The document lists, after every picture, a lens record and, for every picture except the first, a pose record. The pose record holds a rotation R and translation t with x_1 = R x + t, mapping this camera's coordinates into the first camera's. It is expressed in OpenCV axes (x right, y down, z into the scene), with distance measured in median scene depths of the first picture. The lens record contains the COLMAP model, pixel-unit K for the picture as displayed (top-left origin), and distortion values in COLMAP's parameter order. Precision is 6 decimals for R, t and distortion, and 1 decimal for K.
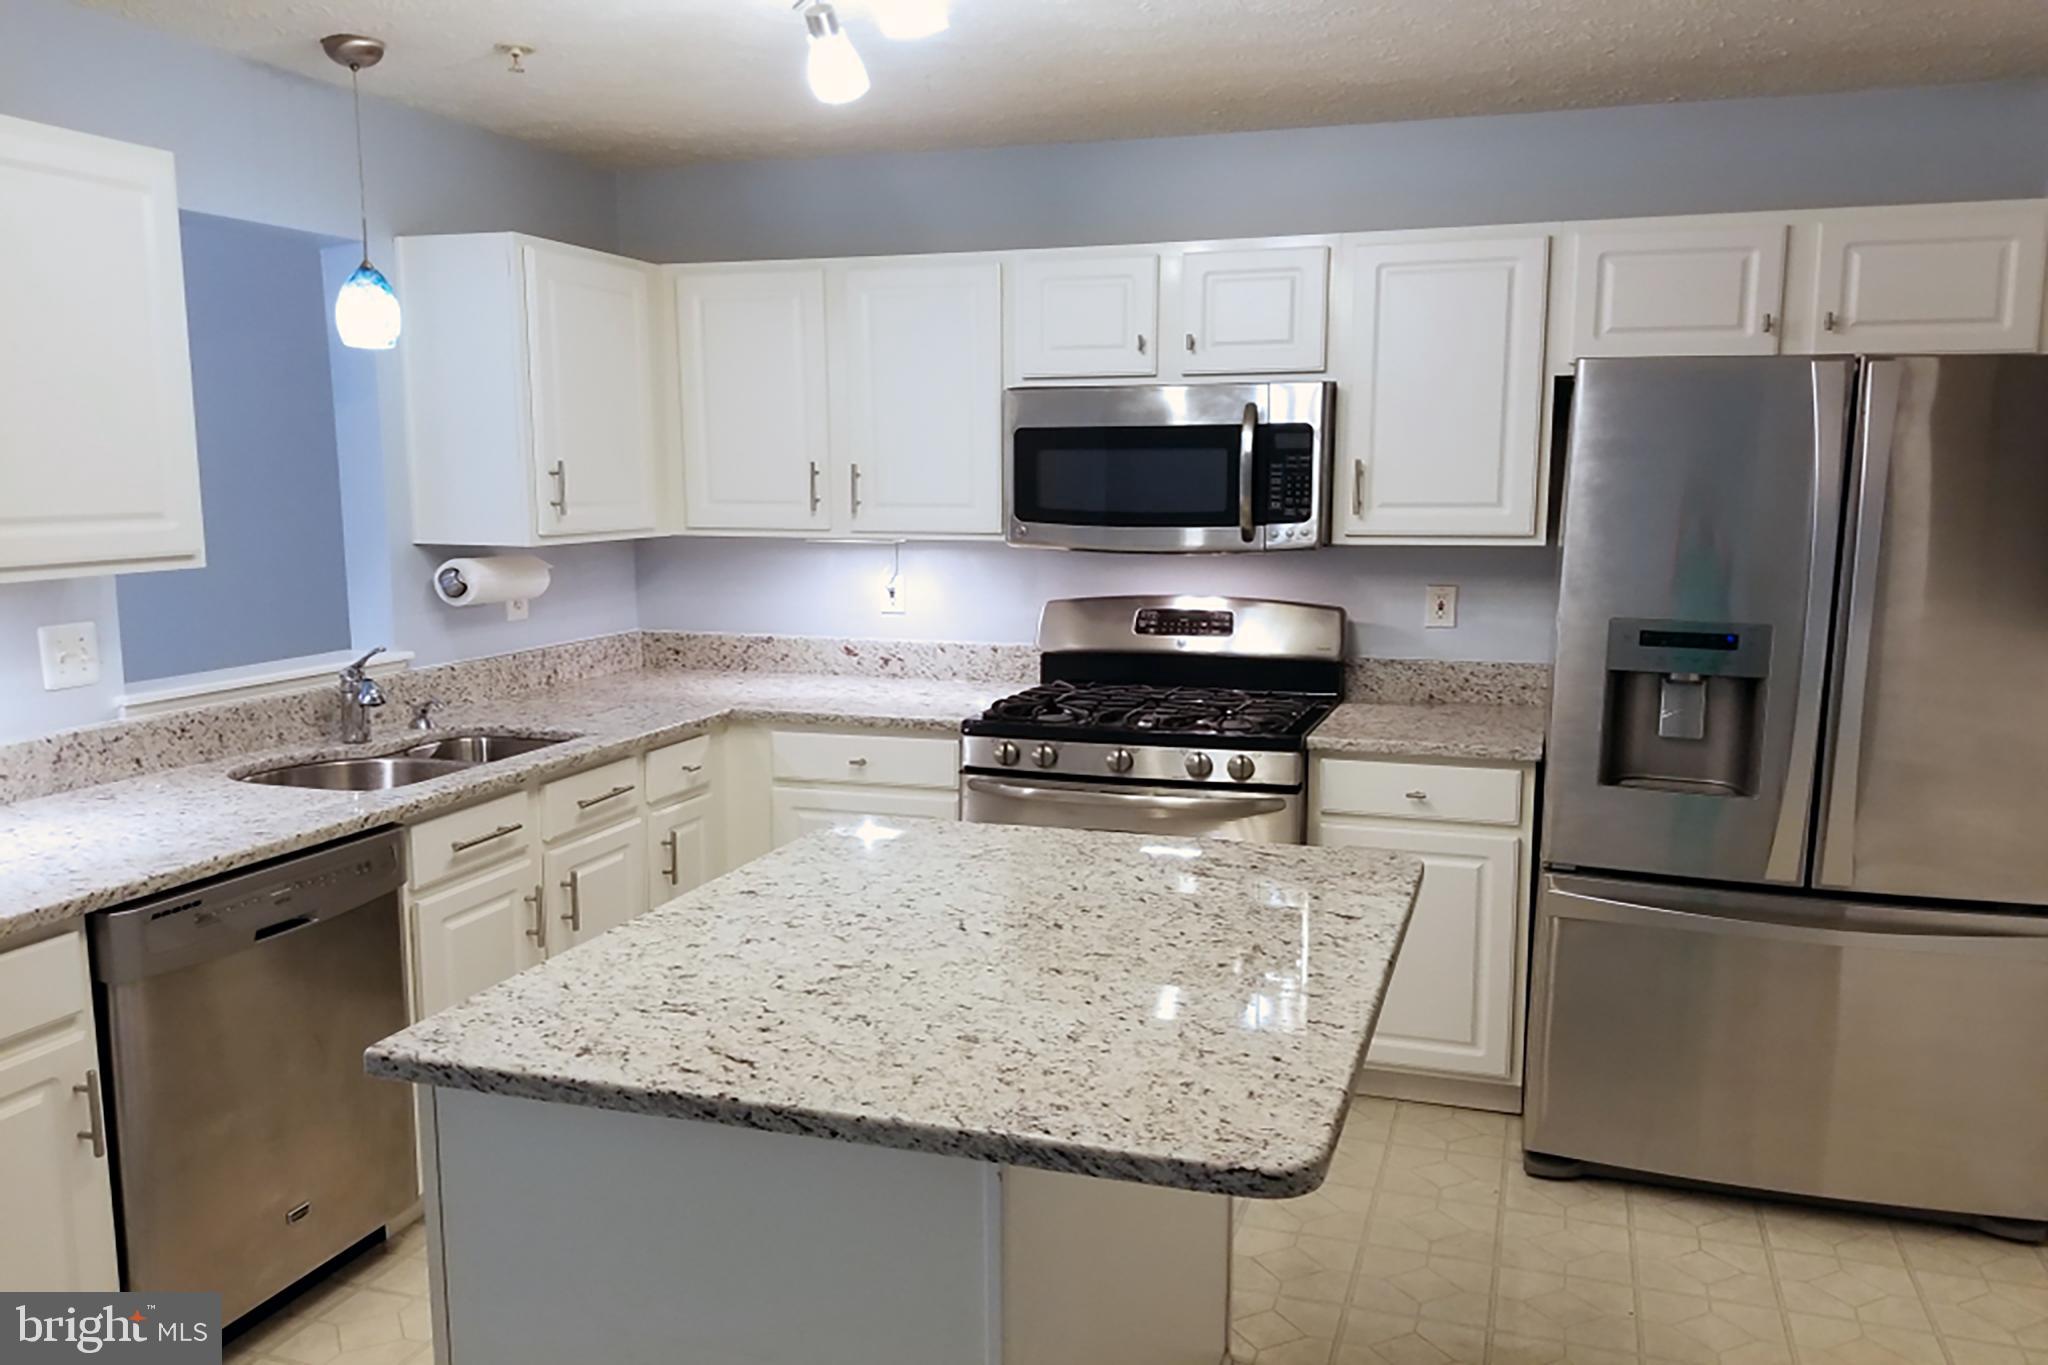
lens RADIAL K [[1486.2, 0, 1042.7], [0, 1486.2, 678.4], [0, 0, 1]] dist [0.024306, -0.019790]
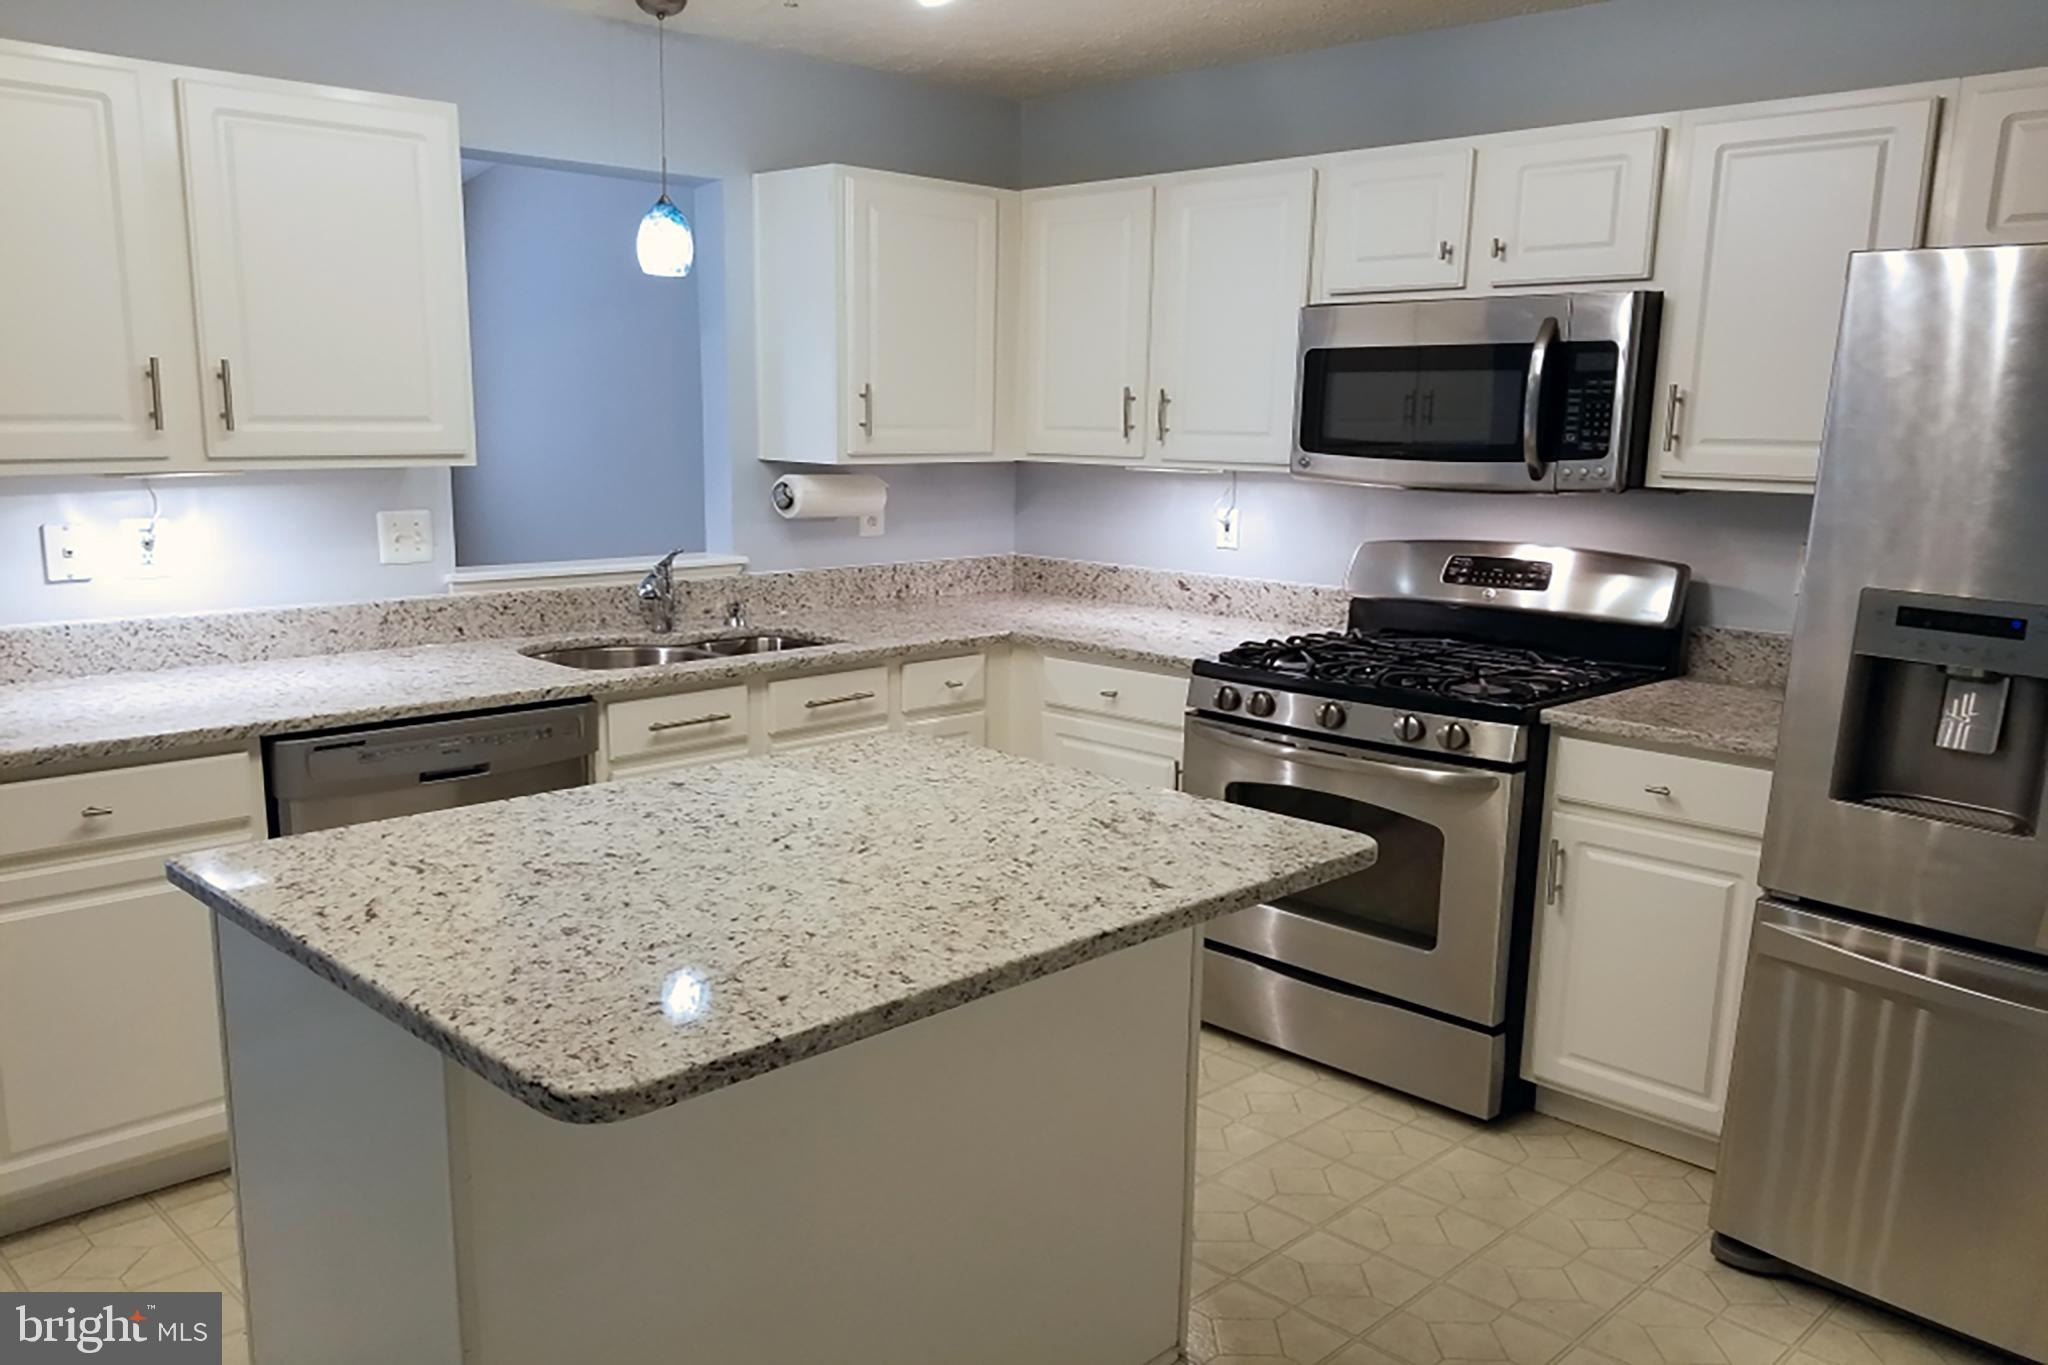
lens RADIAL K [[1486.2, 0, 977.8], [0, 1486.2, 704.9], [0, 0, 1]] dist [0.024306, -0.019790]
pose [[0.904473, 0.097232, -0.415300, 0.242237], [-0.073491, 0.994634, 0.072814, -0.001941], [0.420151, -0.035338, 0.906766, 0.080947]]
